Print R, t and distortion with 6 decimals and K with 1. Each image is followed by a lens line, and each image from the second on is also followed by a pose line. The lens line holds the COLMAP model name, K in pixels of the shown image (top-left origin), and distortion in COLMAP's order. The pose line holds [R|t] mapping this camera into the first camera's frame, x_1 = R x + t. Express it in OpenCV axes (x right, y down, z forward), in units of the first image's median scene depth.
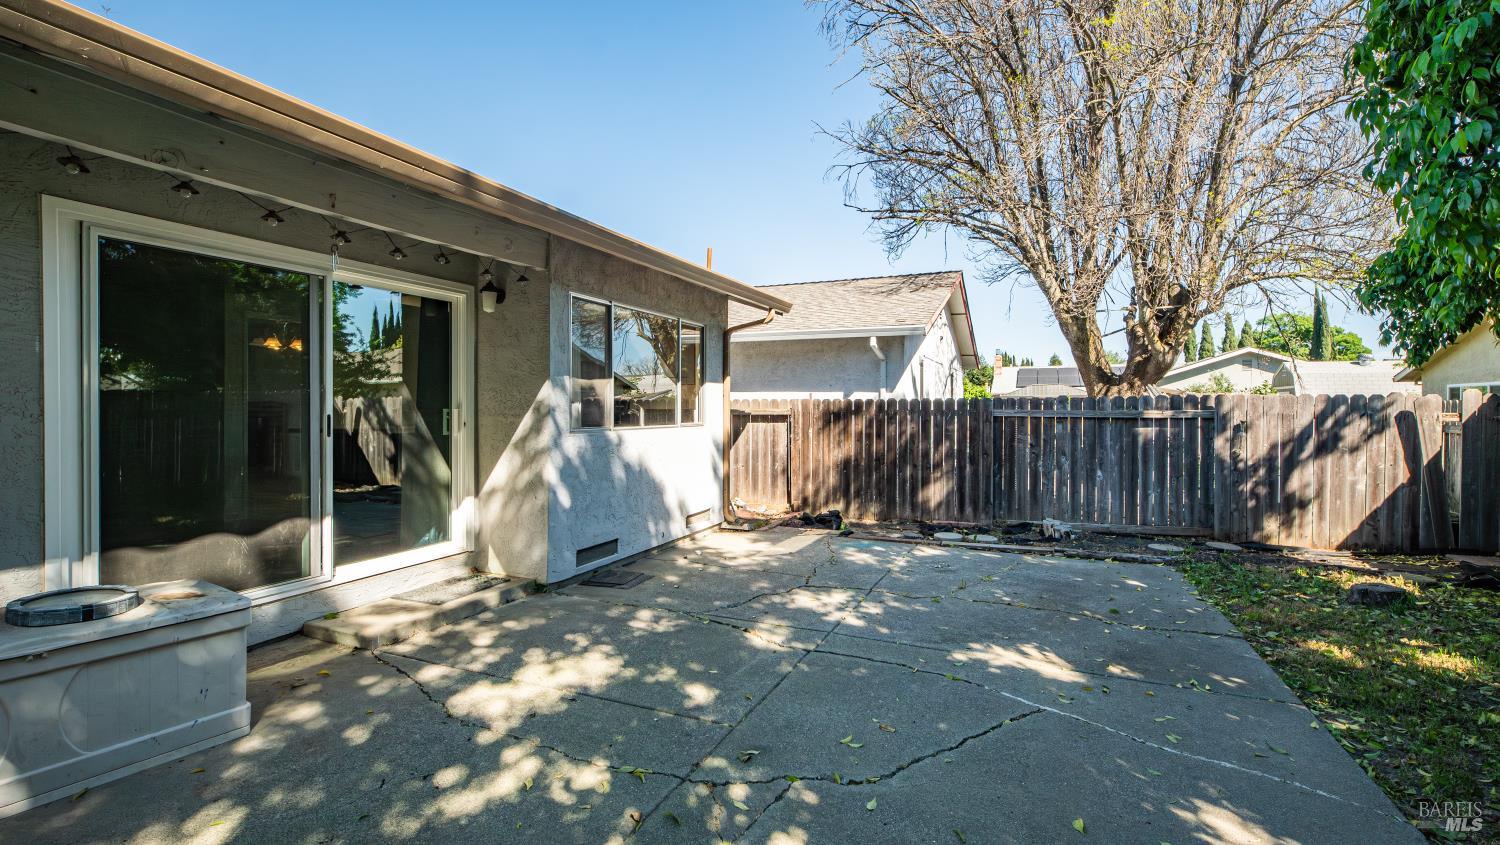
lens RADIAL K [[673.0, 0, 736.4], [0, 673.0, 410.8], [0, 0, 1]] dist [-0.000383, -0.000417]
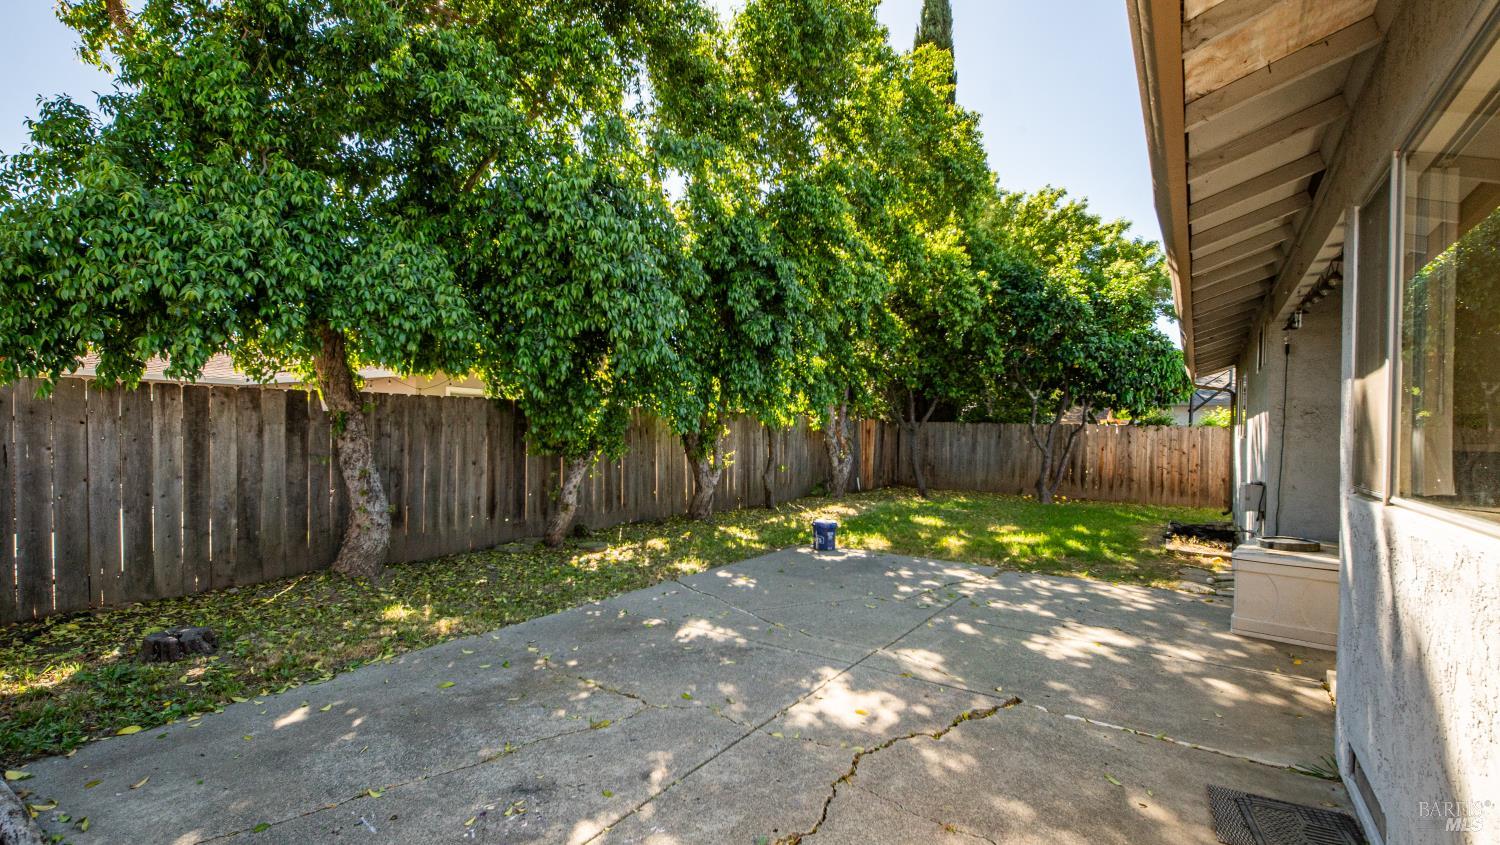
lens RADIAL K [[679.2, 0, 744.9], [0, 679.2, 424.1], [0, 0, 1]] dist [0.009722, -0.000098]
pose [[-0.984815, -0.019013, 0.172564, 0.064486], [-0.020251, 0.999780, -0.005412, -0.004214], [-0.172423, -0.008824, -0.984983, 1.050846]]
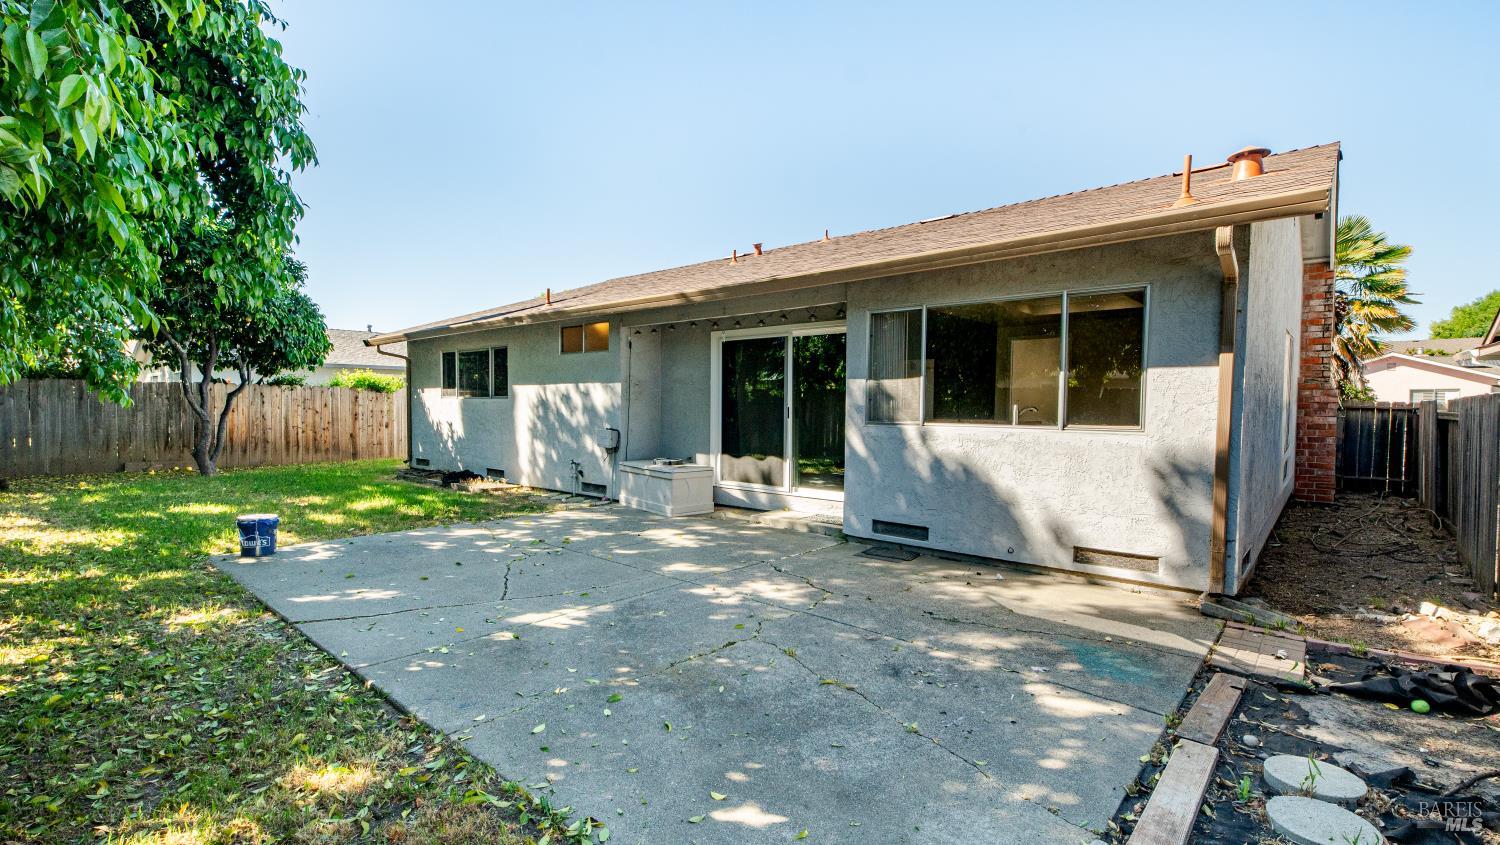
lens RADIAL K [[679.2, 0, 744.9], [0, 679.2, 424.1], [0, 0, 1]] dist [0.009722, -0.000098]
pose [[-0.297670, 0.028200, -0.954252, 0.682959], [-0.011409, 0.999387, 0.033093, -0.003249], [0.954601, 0.020738, -0.297166, 0.772802]]
